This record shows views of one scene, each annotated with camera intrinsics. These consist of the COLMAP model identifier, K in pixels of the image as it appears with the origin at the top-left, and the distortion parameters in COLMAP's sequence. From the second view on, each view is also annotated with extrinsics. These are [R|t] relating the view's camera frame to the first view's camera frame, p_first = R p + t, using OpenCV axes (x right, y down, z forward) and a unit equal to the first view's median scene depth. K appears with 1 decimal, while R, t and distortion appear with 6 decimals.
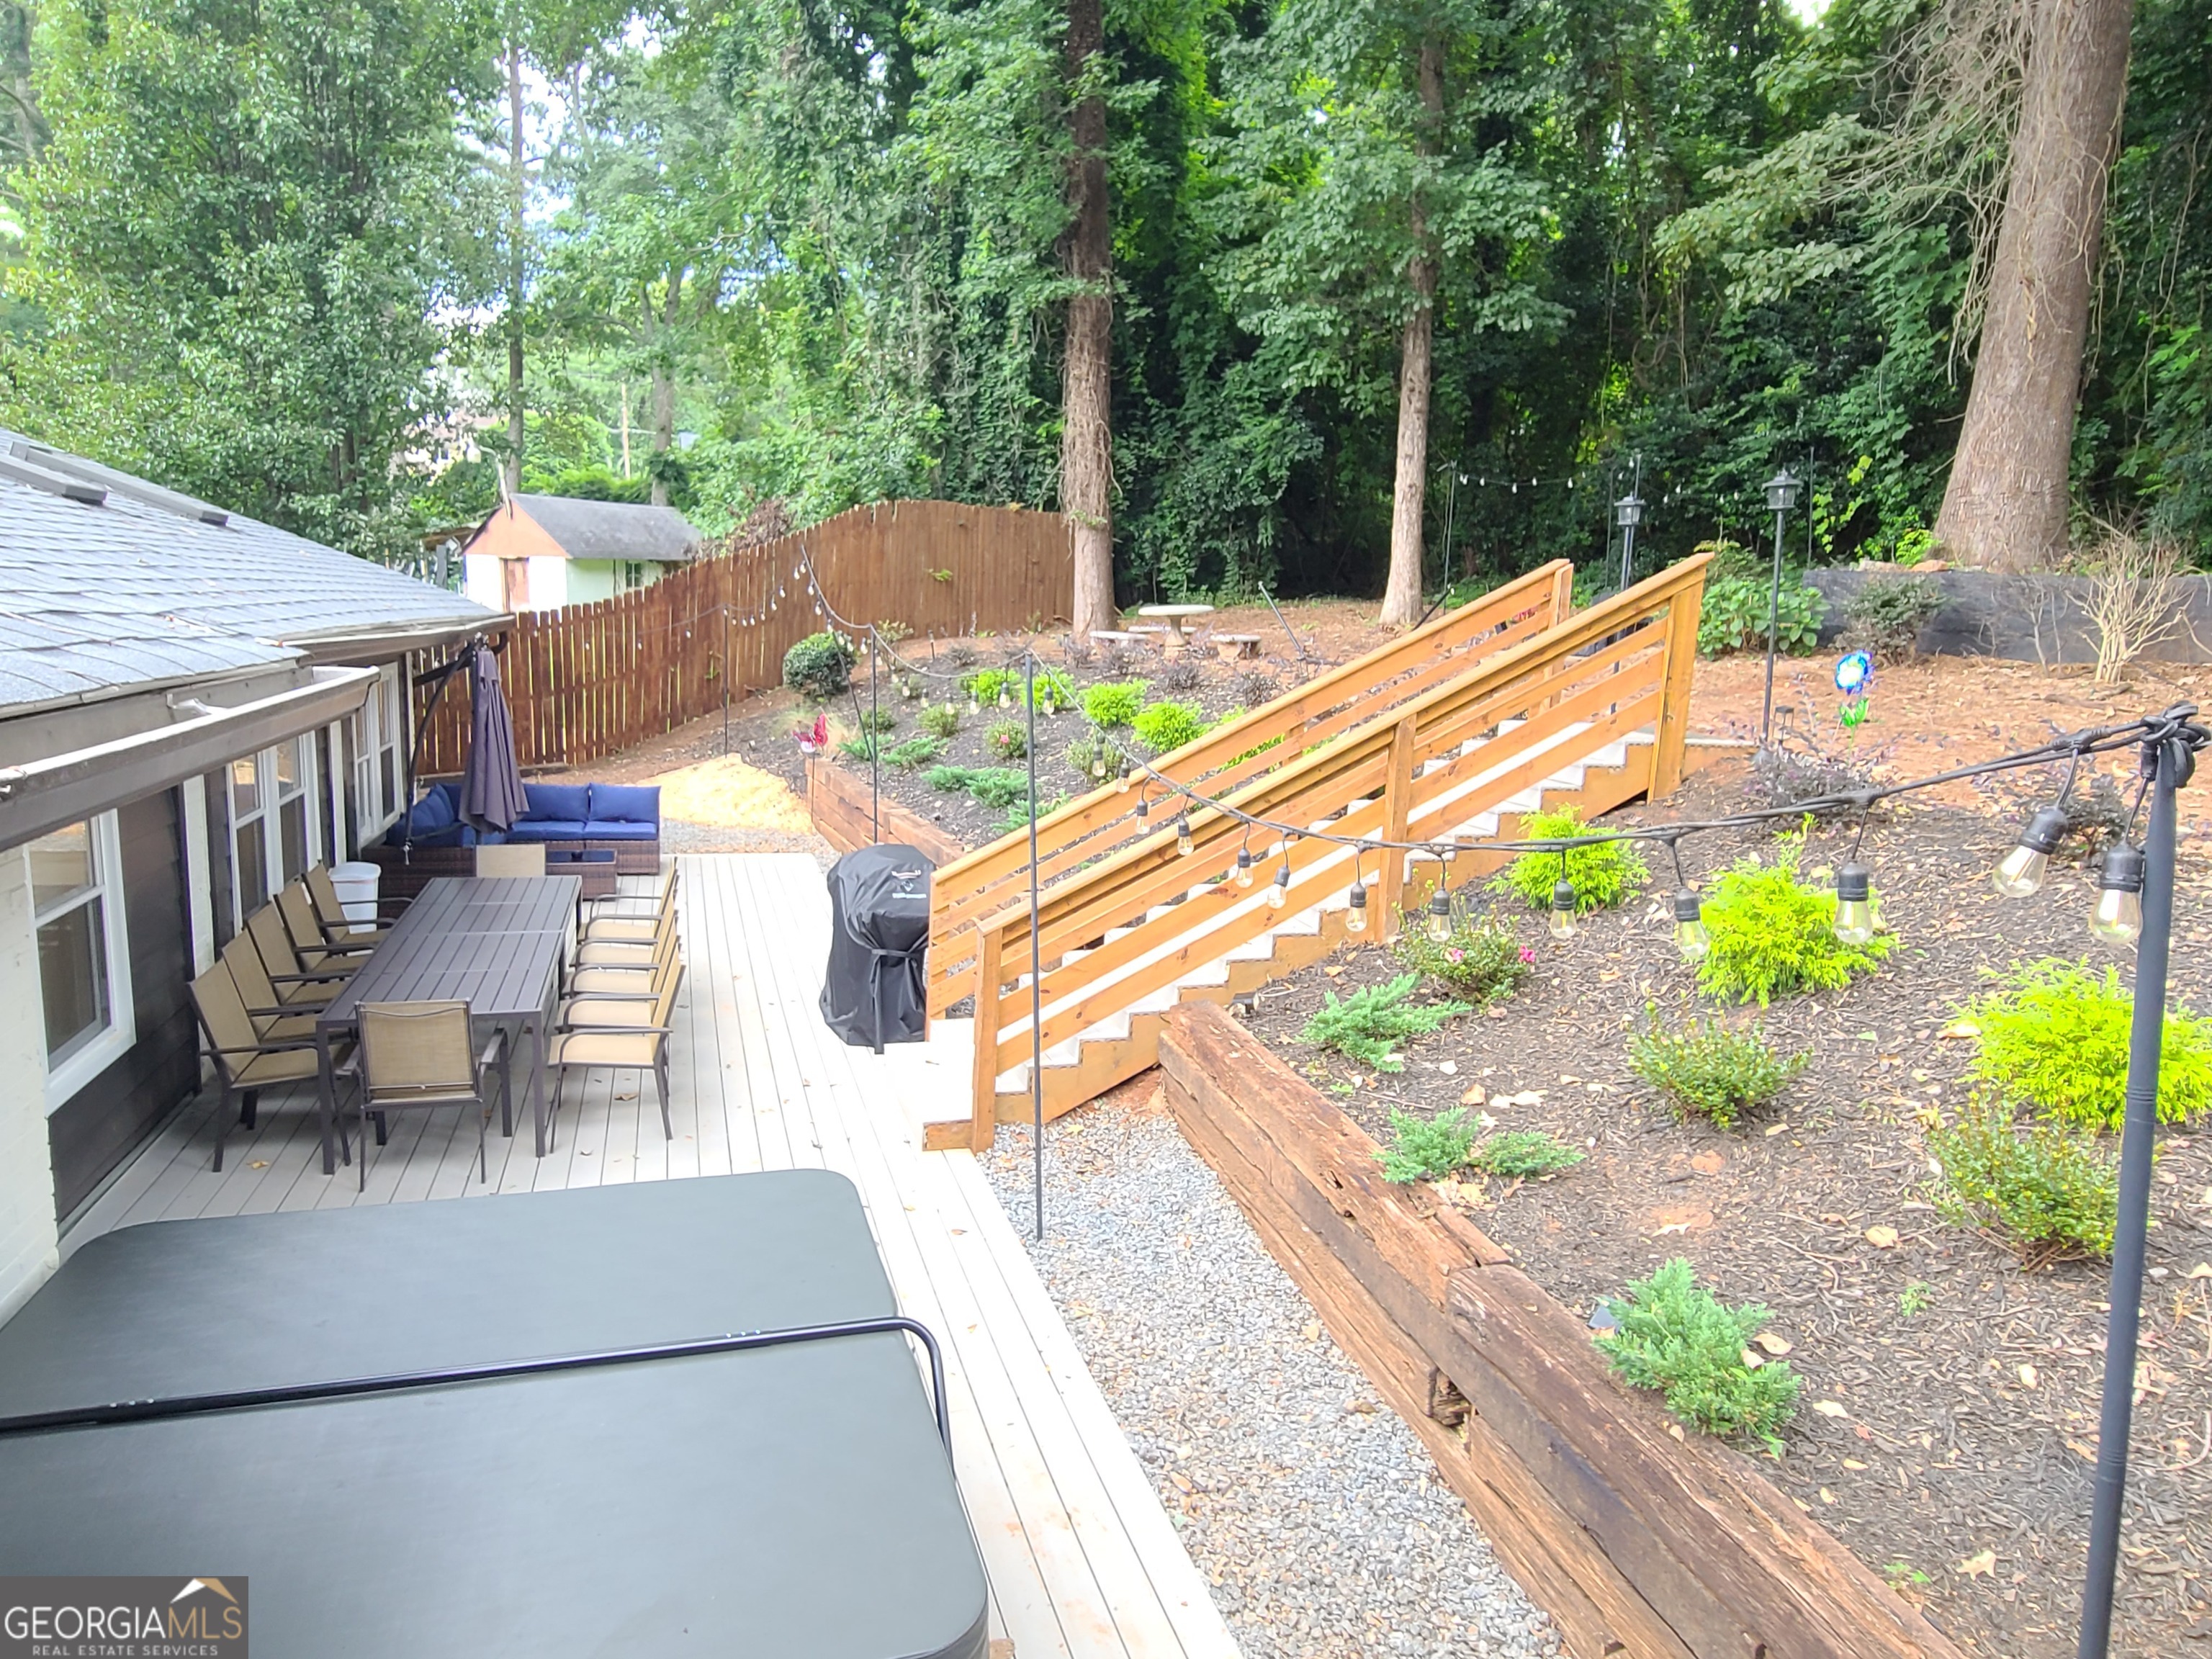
lens RADIAL K [[1471.8, 0, 1106.0], [0, 1471.8, 829.5], [0, 0, 1]] dist [0.052723, -0.000102]
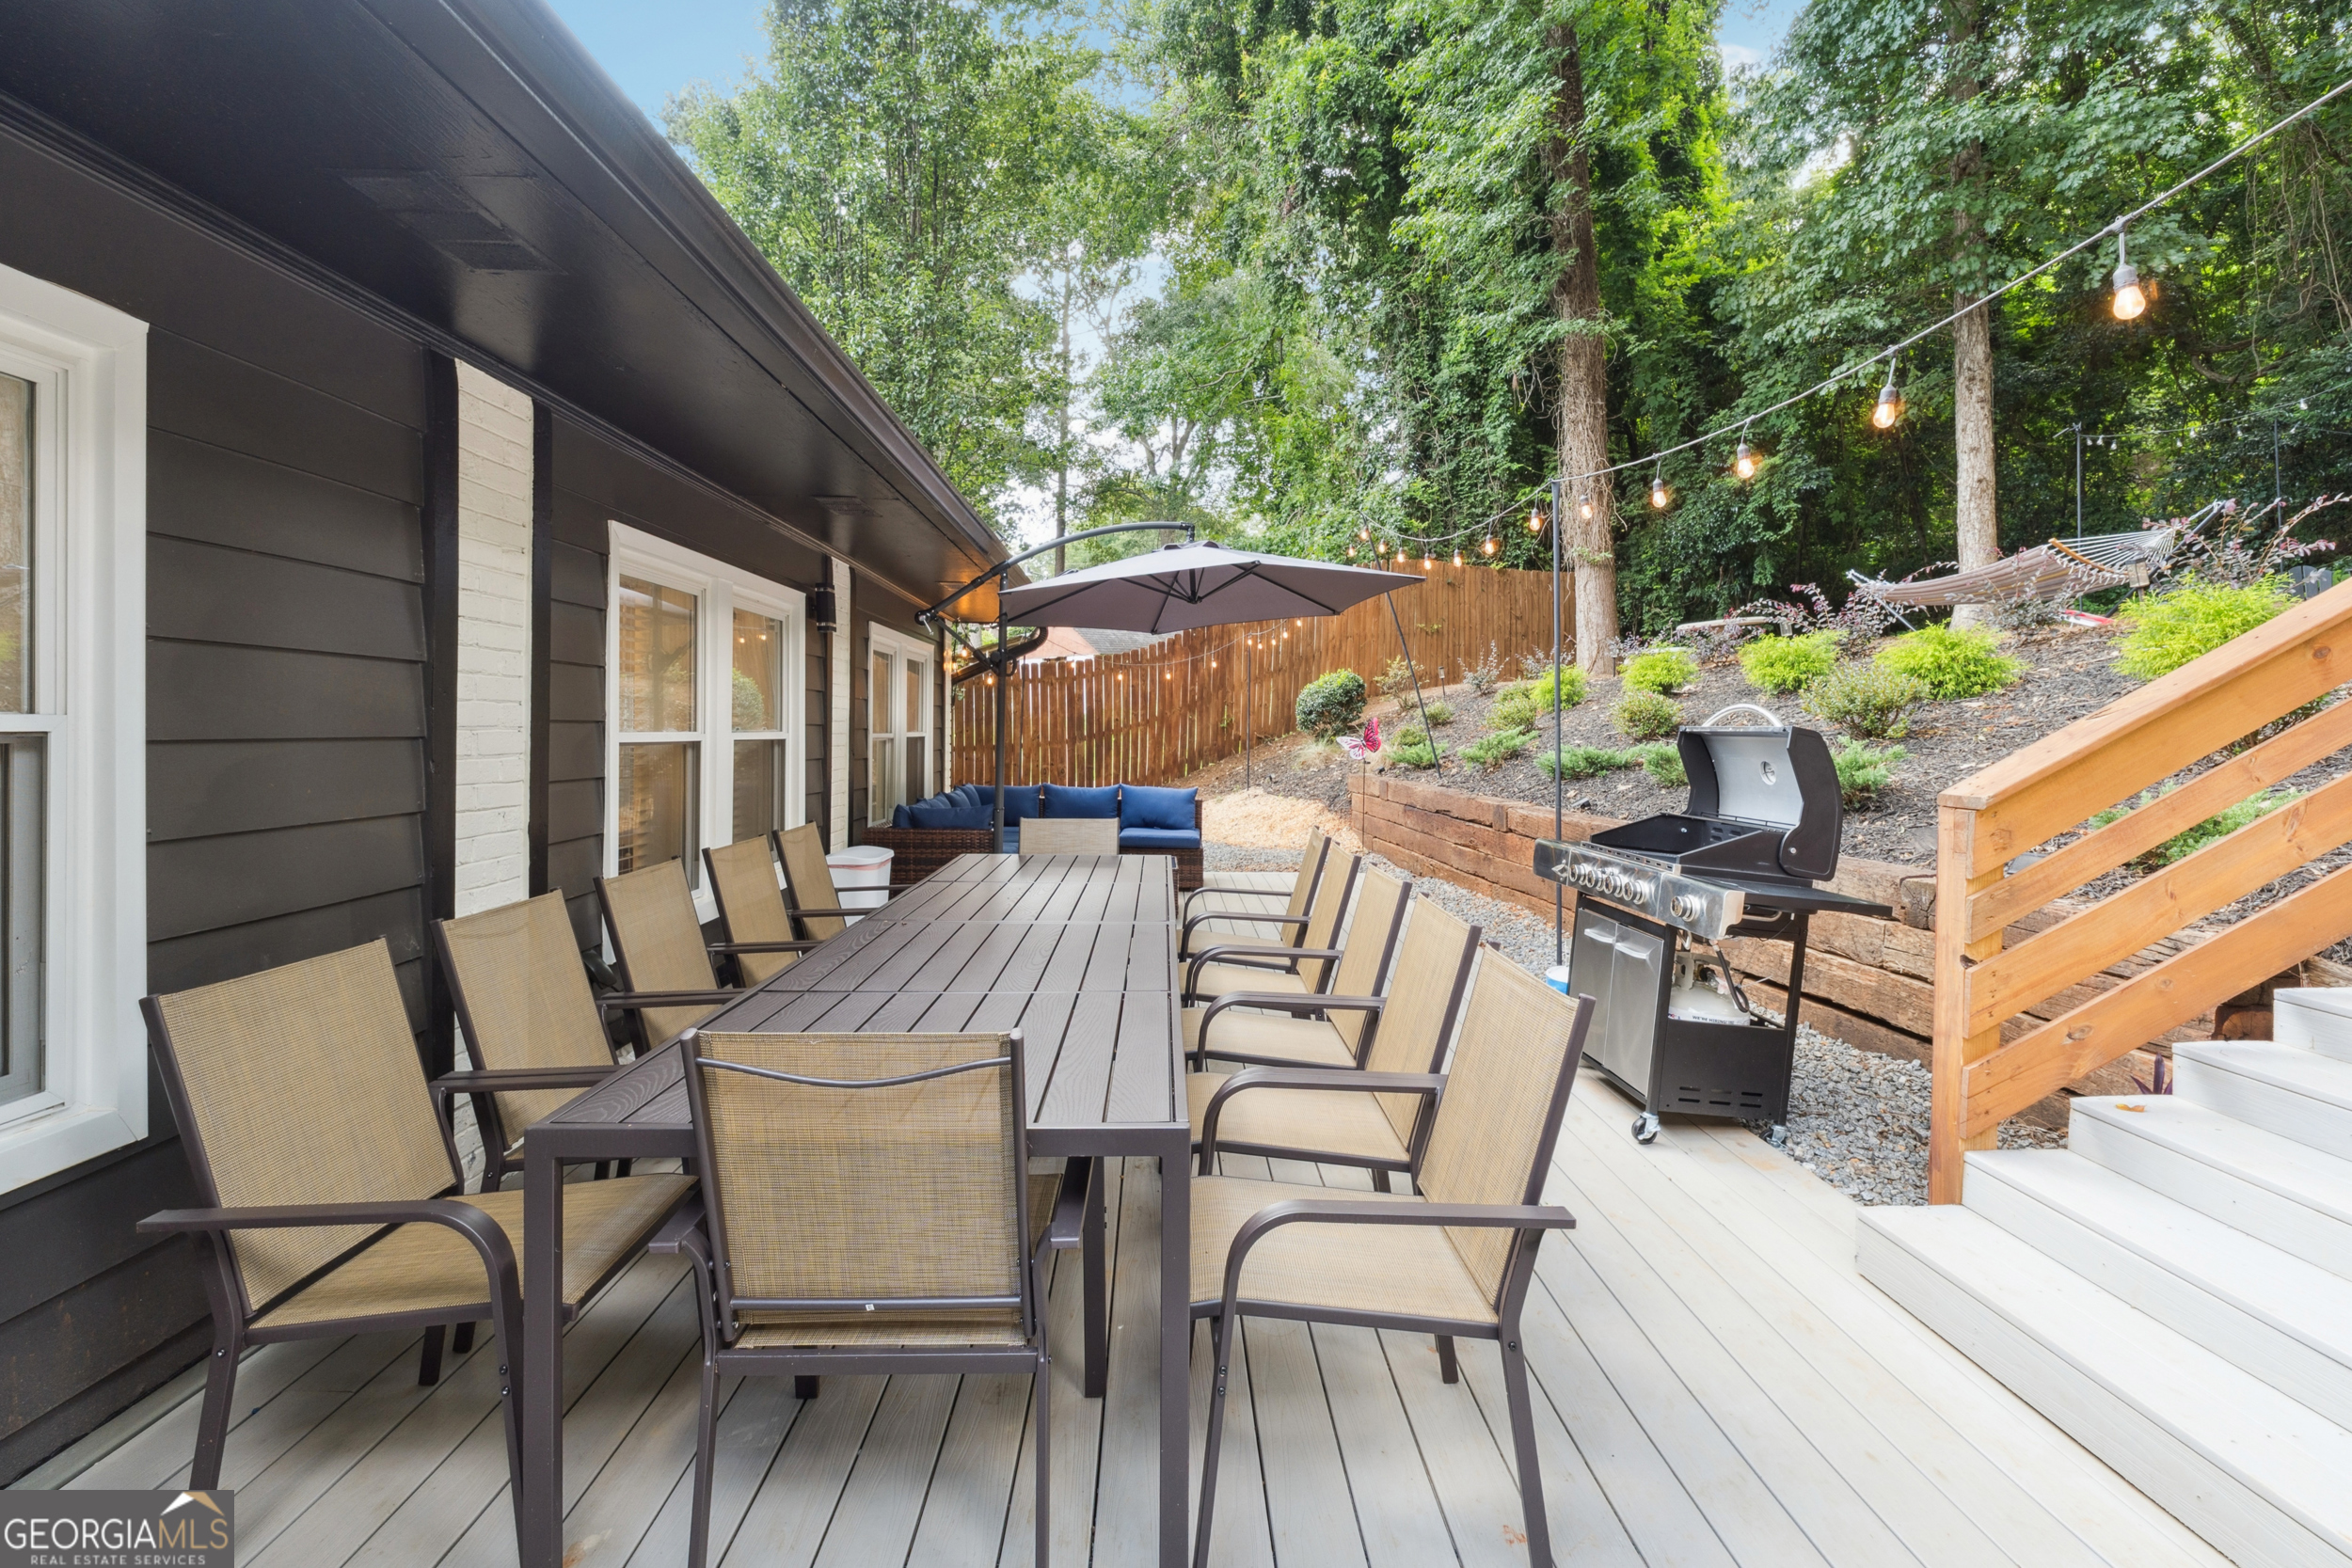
lens RADIAL K [[1105.3, 0, 1173.4], [0, 1105.3, 730.2], [0, 0, 1]] dist [0.001496, 0.000049]
pose [[0.966290, -0.036466, -0.254862, -0.093415], [-0.004552, 0.987344, -0.158531, 0.023854], [0.257417, 0.154347, 0.953894, 0.220614]]
